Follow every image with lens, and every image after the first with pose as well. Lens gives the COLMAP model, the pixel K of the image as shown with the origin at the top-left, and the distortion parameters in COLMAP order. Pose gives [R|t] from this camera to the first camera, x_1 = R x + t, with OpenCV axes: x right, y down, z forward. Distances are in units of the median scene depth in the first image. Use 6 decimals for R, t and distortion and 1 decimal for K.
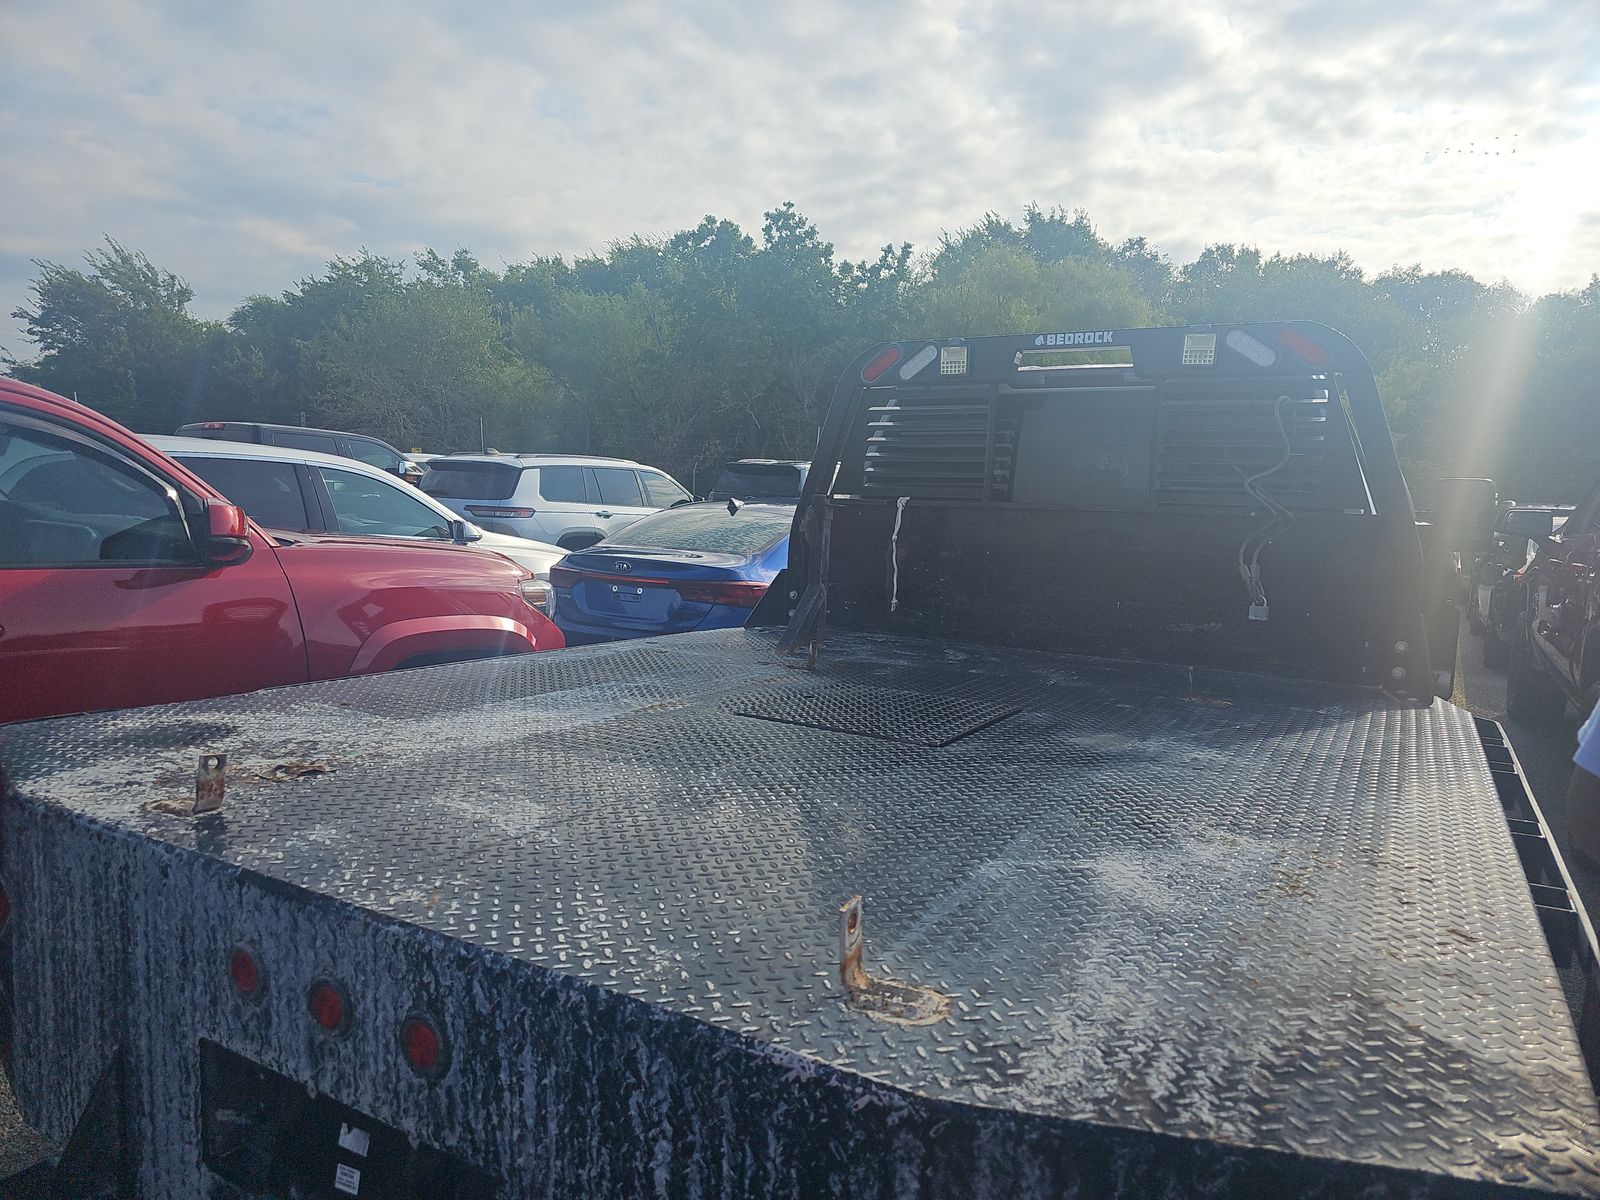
lens RADIAL K [[1061.6, 0, 805.2], [0, 1061.6, 621.2], [0, 0, 1]] dist [0.061599, -0.048910]
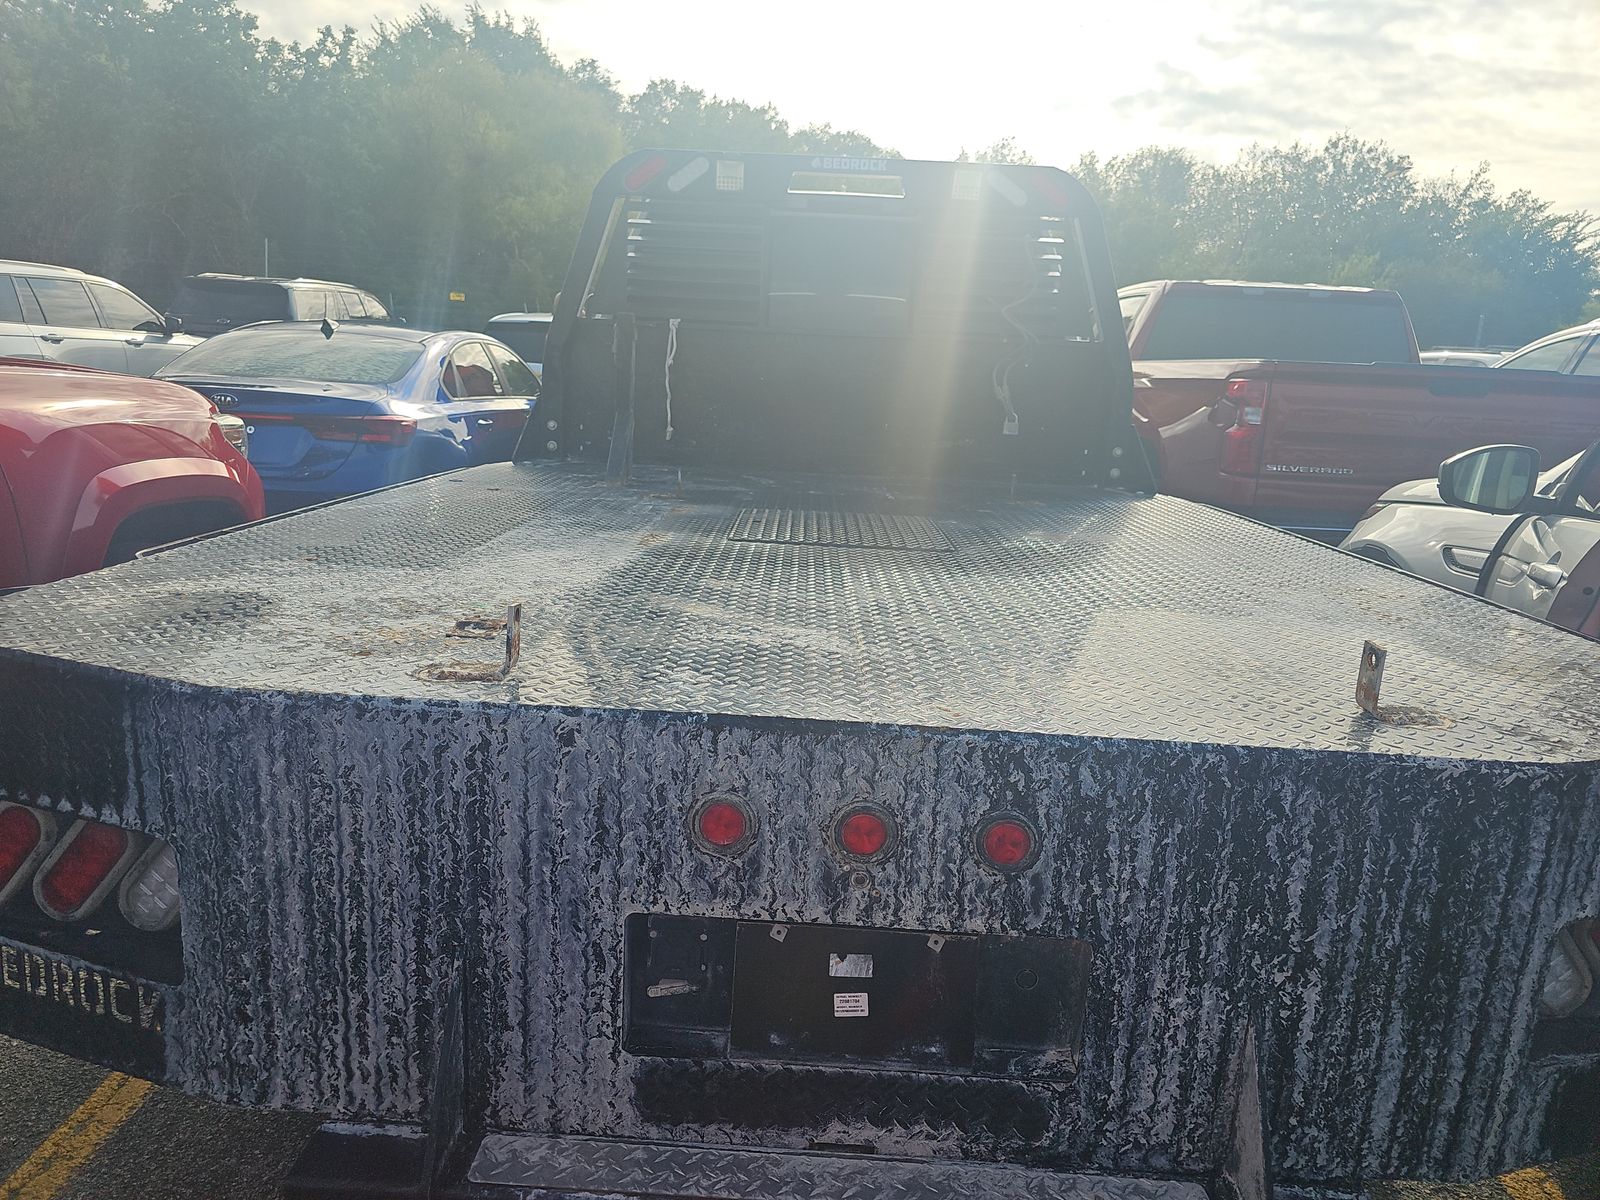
lens RADIAL K [[1063.4, 0, 800.0], [0, 1063.4, 600.0], [0, 0, 1]] dist [0.056564, -0.059875]
pose [[0.876641, -0.101202, 0.470381, -0.963703], [0.039847, 0.989541, 0.138638, 0.020589], [-0.479491, -0.102792, 0.871505, 0.237224]]
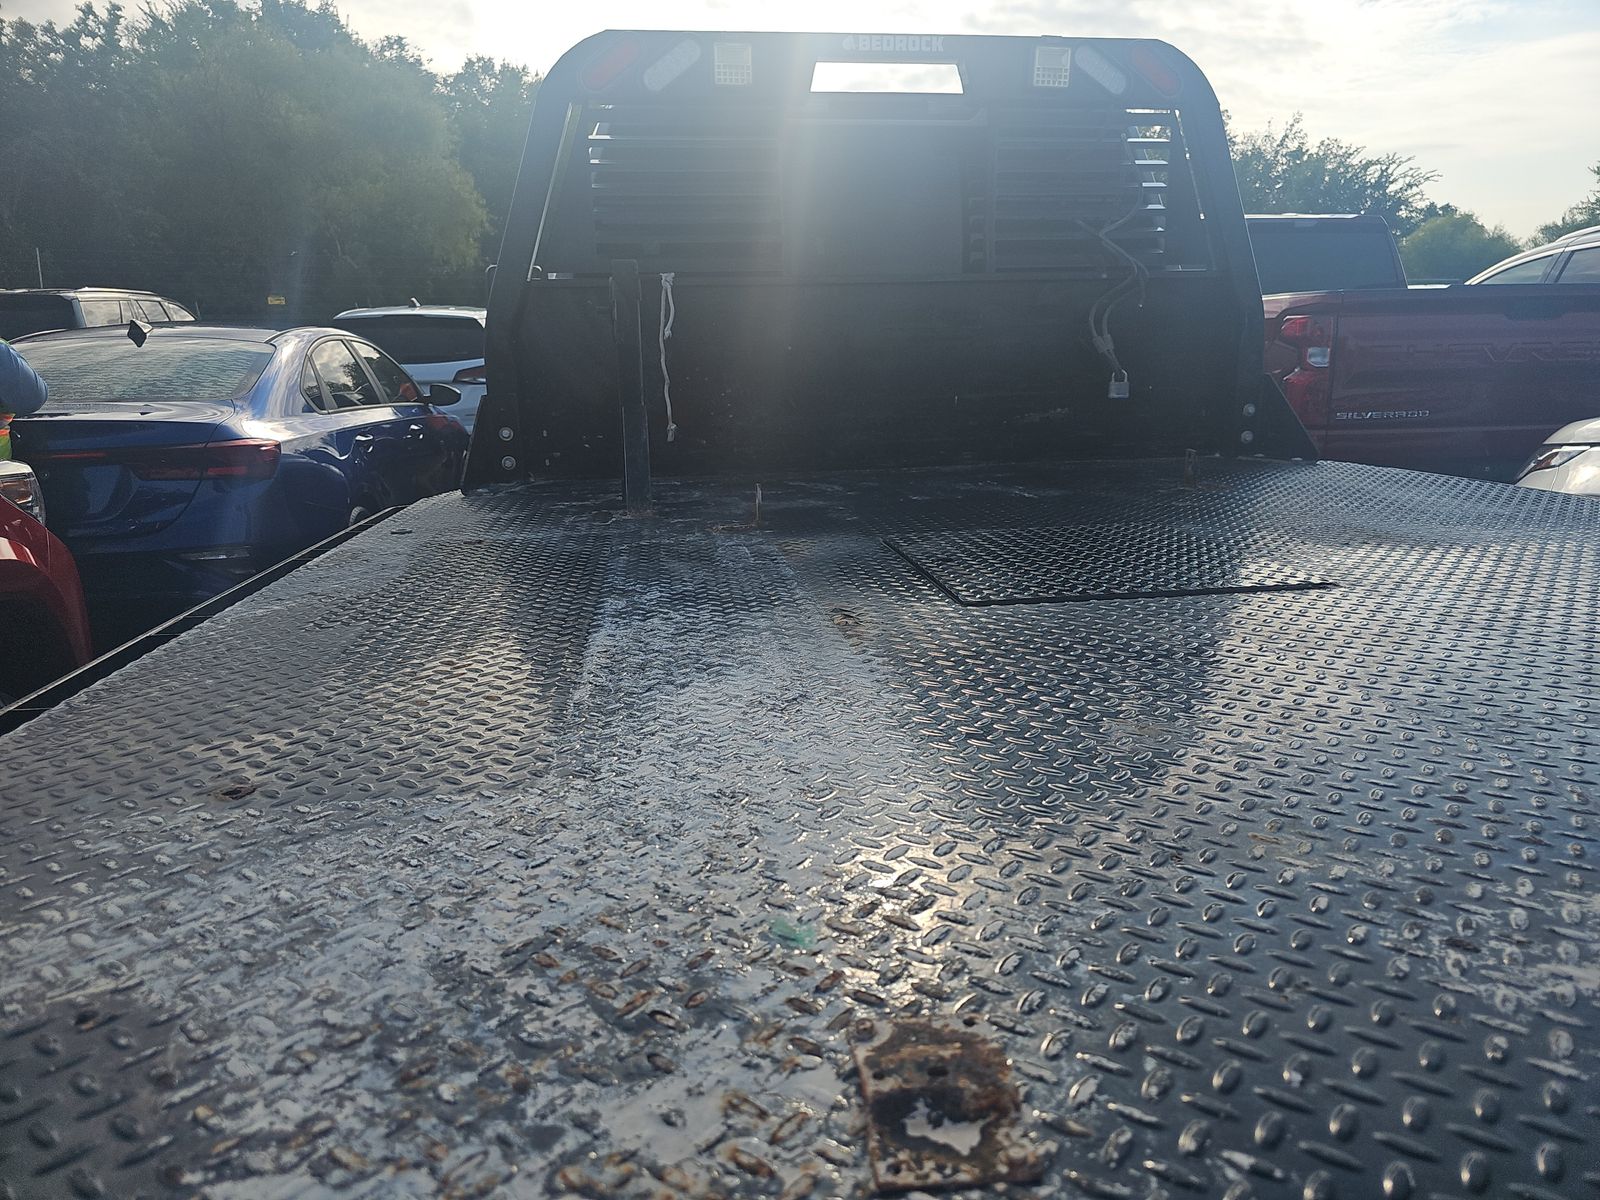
lens RADIAL K [[1066.5, 0, 824.3], [0, 1066.5, 602.0], [0, 0, 1]] dist [0.043597, -0.039823]
pose [[0.785596, -0.195226, 0.587134, -0.929924], [0.119360, 0.978911, 0.165789, -0.032577], [-0.607118, -0.060163, 0.792331, 1.222849]]
